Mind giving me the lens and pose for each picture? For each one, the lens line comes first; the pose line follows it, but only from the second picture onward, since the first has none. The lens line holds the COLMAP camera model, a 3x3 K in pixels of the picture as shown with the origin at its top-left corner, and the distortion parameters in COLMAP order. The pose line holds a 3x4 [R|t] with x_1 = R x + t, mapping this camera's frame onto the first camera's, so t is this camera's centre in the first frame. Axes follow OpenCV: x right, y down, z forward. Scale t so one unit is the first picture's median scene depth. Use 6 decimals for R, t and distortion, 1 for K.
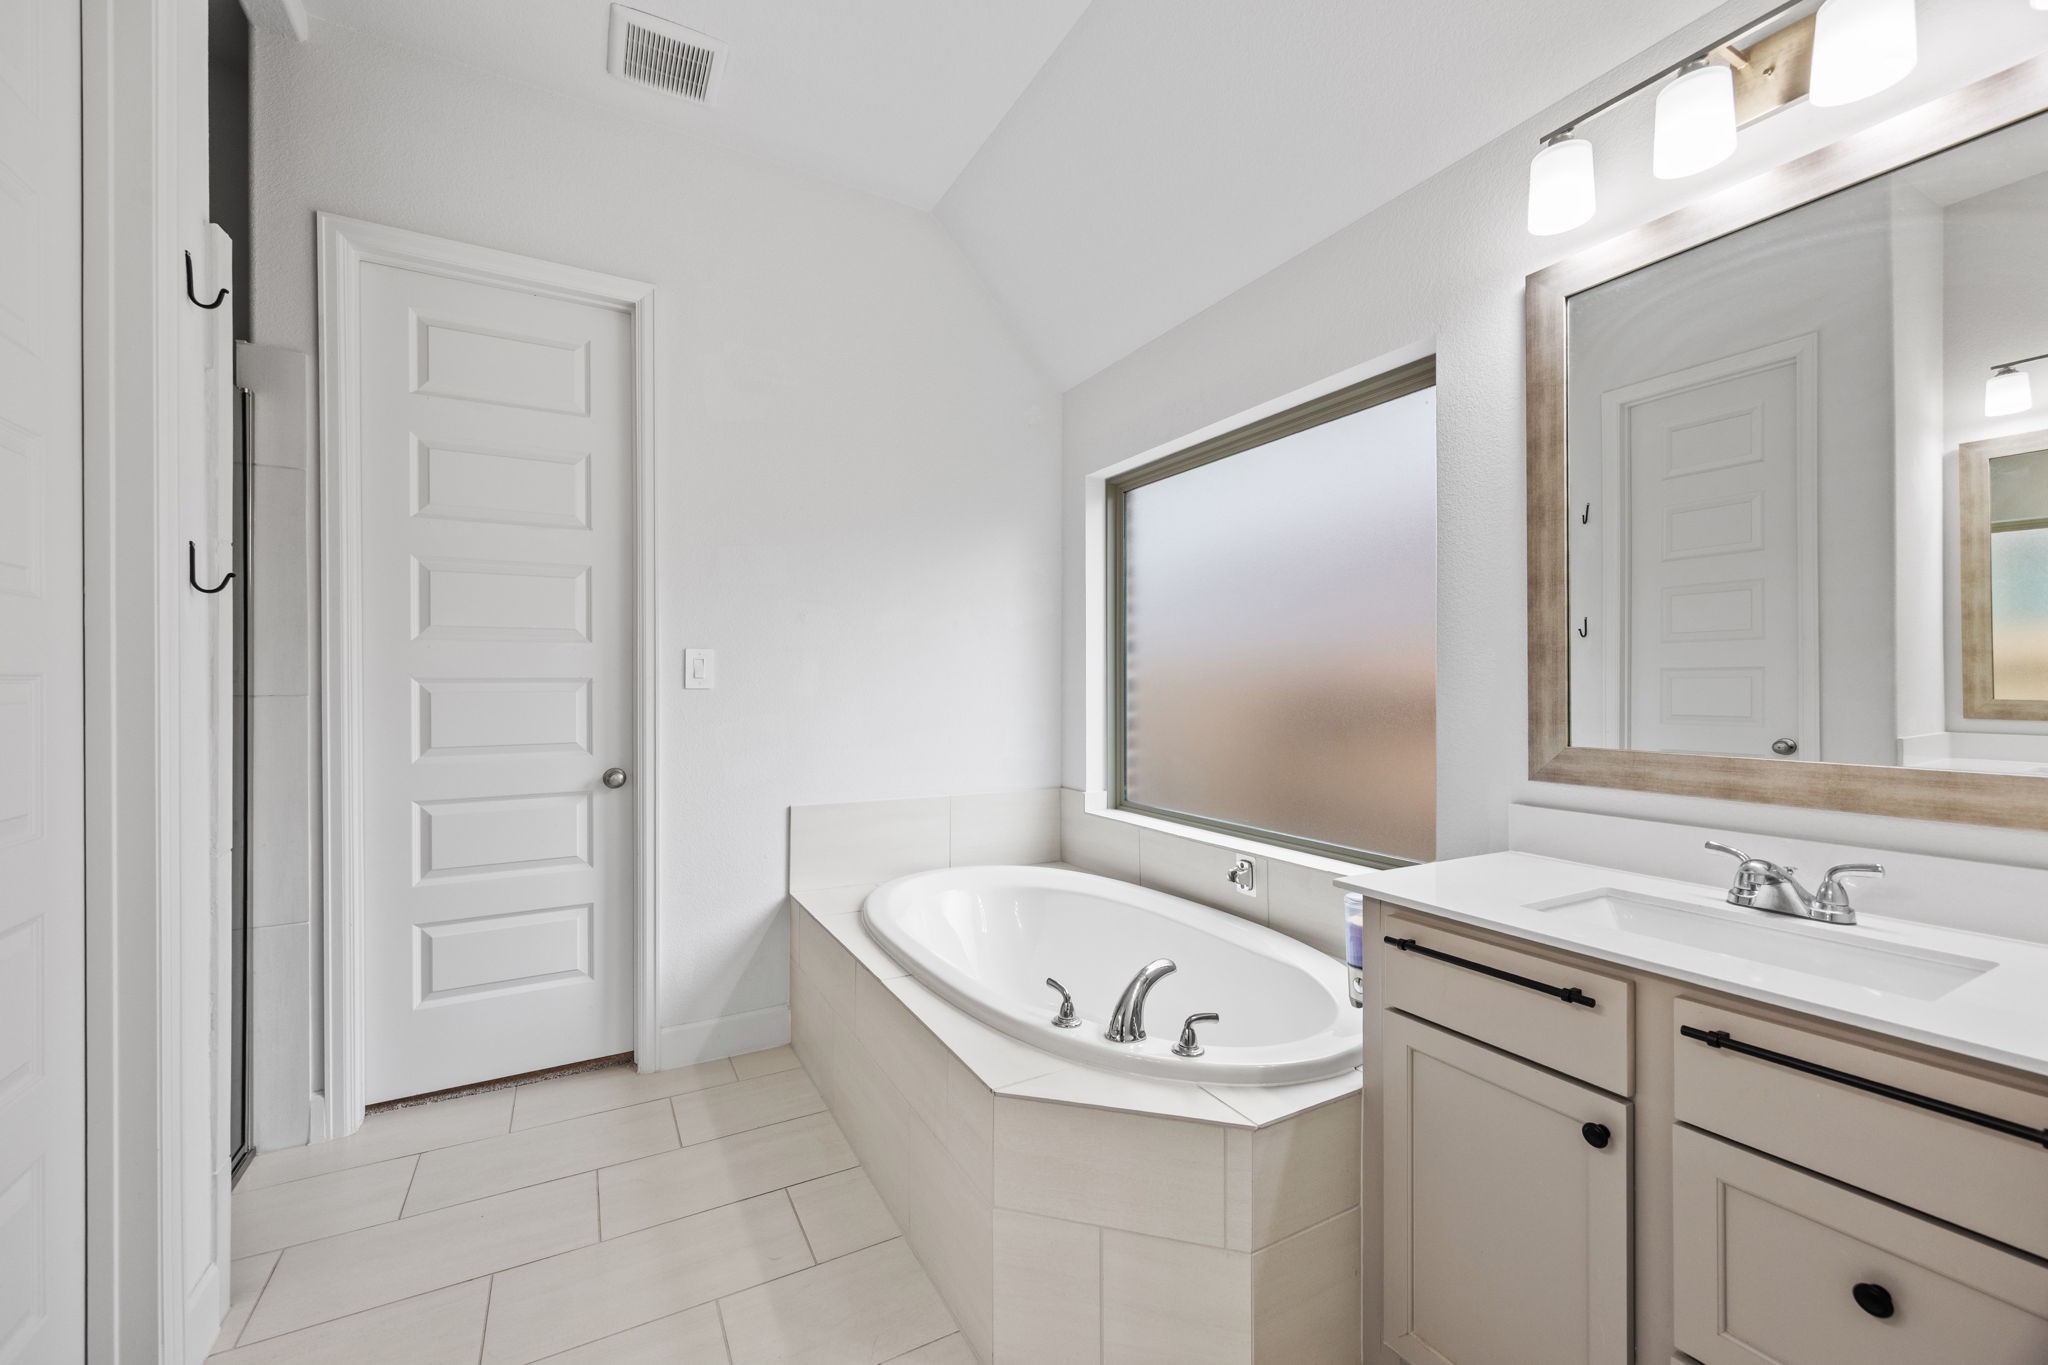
lens RADIAL K [[823.0, 0, 1025.2], [0, 823.0, 684.1], [0, 0, 1]] dist [0.005834, -0.000132]
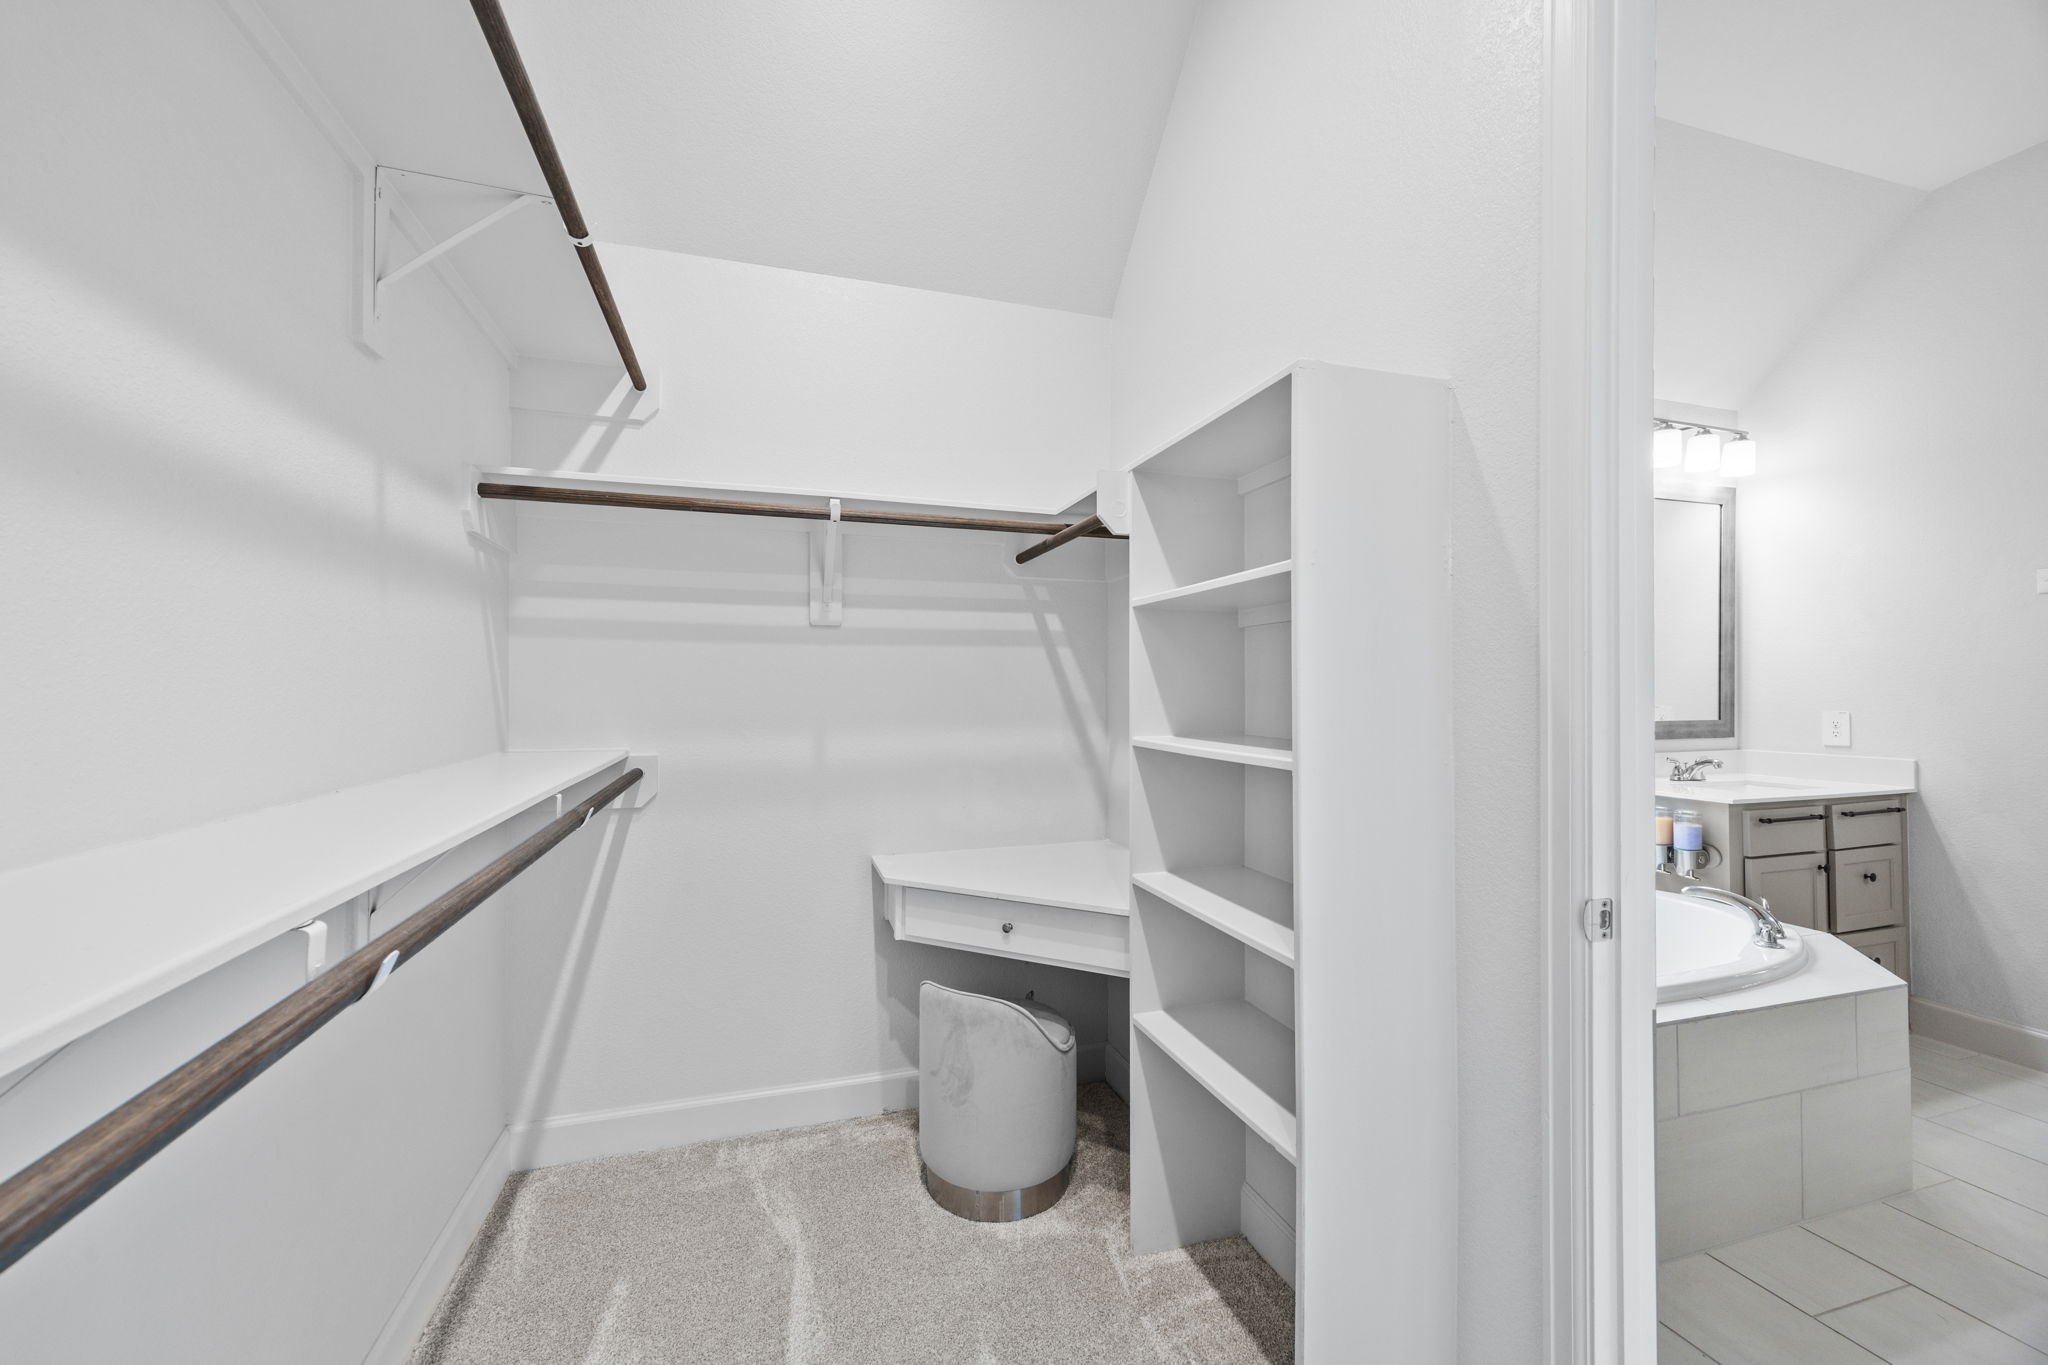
lens RADIAL K [[823.0, 0, 1008.1], [0, 823.0, 682.2], [0, 0, 1]] dist [0.005834, -0.000132]
pose [[0.193410, 0.001719, 0.981116, -1.460231], [-0.000723, 0.999998, -0.001609, -0.015008], [-0.981118, -0.000398, 0.193411, 1.882391]]
